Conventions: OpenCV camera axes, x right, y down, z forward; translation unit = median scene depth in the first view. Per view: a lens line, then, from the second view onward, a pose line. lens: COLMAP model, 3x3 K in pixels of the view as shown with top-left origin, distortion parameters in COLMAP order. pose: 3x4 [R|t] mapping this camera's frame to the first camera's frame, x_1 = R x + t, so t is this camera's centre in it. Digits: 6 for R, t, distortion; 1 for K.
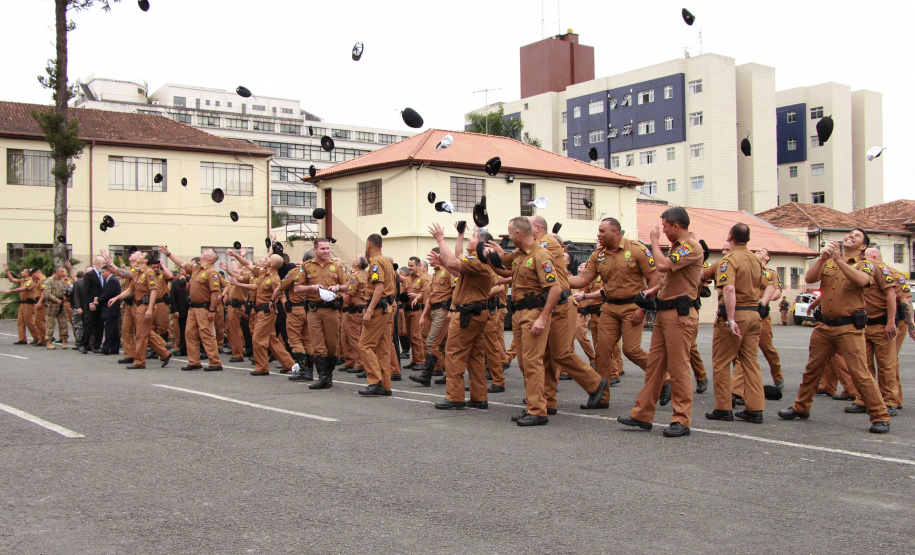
lens RADIAL K [[957.2, 0, 435.5], [0, 957.2, 291.3], [0, 0, 1]] dist [-0.127625, 0.248865]
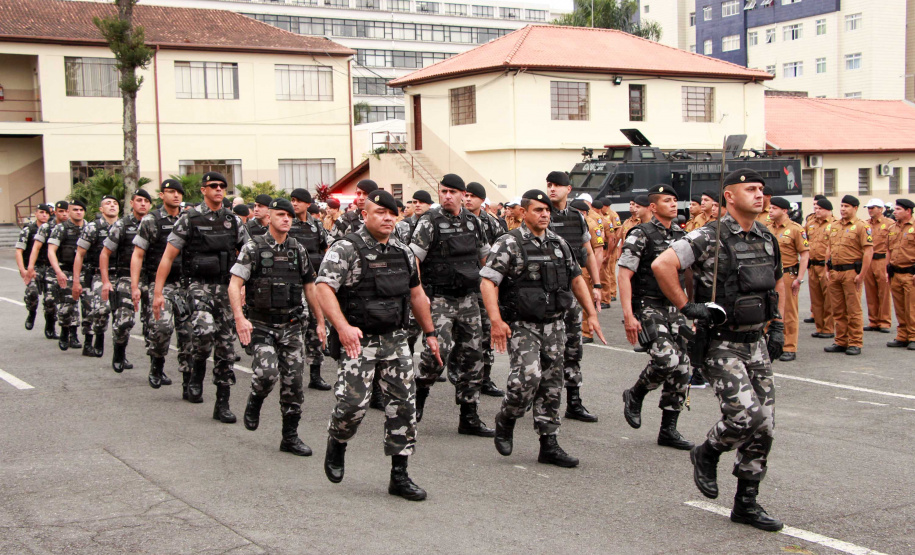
lens RADIAL K [[1151.1, 0, 457.5], [0, 1151.1, 277.5], [0, 0, 1]] dist [-0.020510, 0.299586]
pose [[0.997001, -0.011698, -0.076493, 0.004110], [0.017582, 0.996899, 0.076702, -0.008720], [0.075359, -0.077817, 0.994116, -0.051641]]
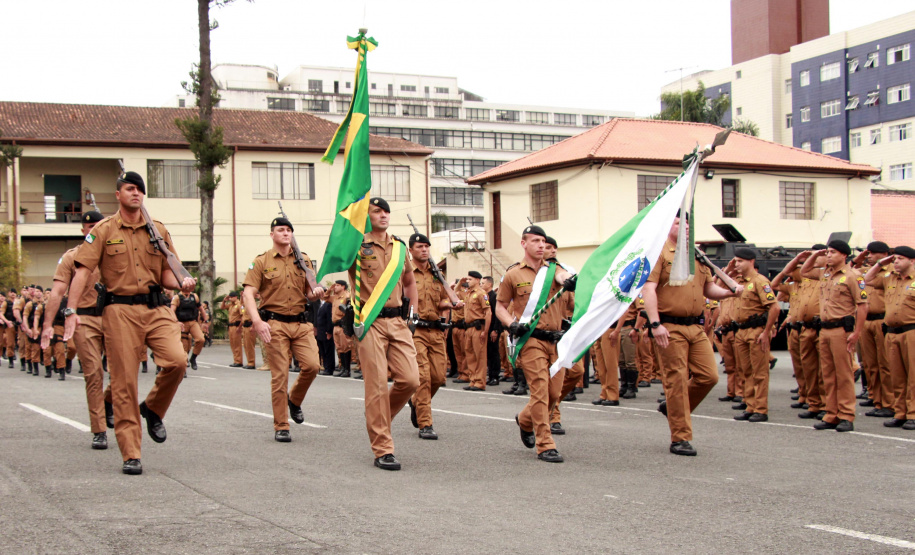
lens RADIAL K [[1188.1, 0, 361.7], [0, 1188.1, 345.6], [0, 0, 1]] dist [-0.127776, 0.300148]
pose [[0.975218, -0.005805, -0.221170, 0.003317], [0.012947, 0.999440, 0.030855, -0.000815], [0.220867, -0.032954, 0.974747, -0.046574]]
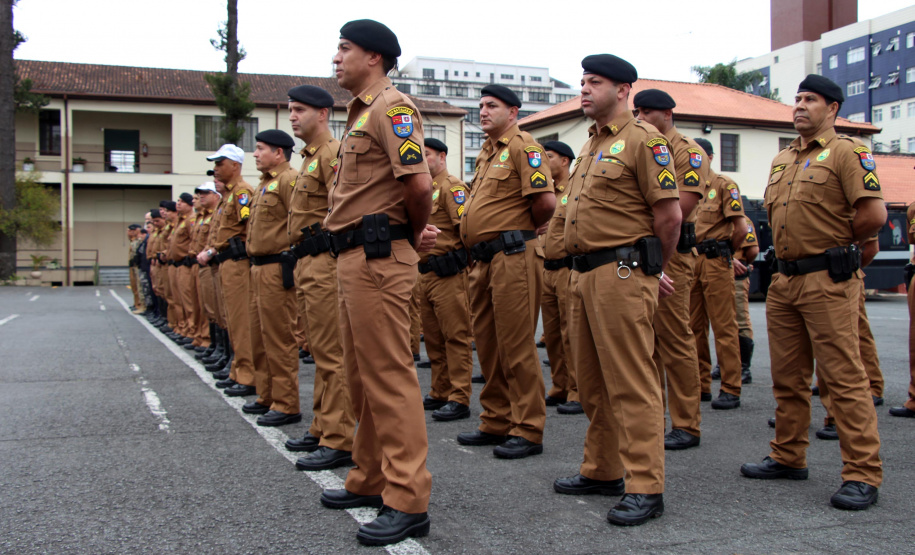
lens RADIAL K [[947.8, 0, 457.5], [0, 947.8, 277.5], [0, 0, 1]] dist [-0.108625, 0.274061]
pose [[0.966019, 0.006720, -0.258382, 0.038602], [-0.002570, 0.999862, 0.016395, 0.002275], [0.258457, -0.015174, 0.965904, 0.050385]]
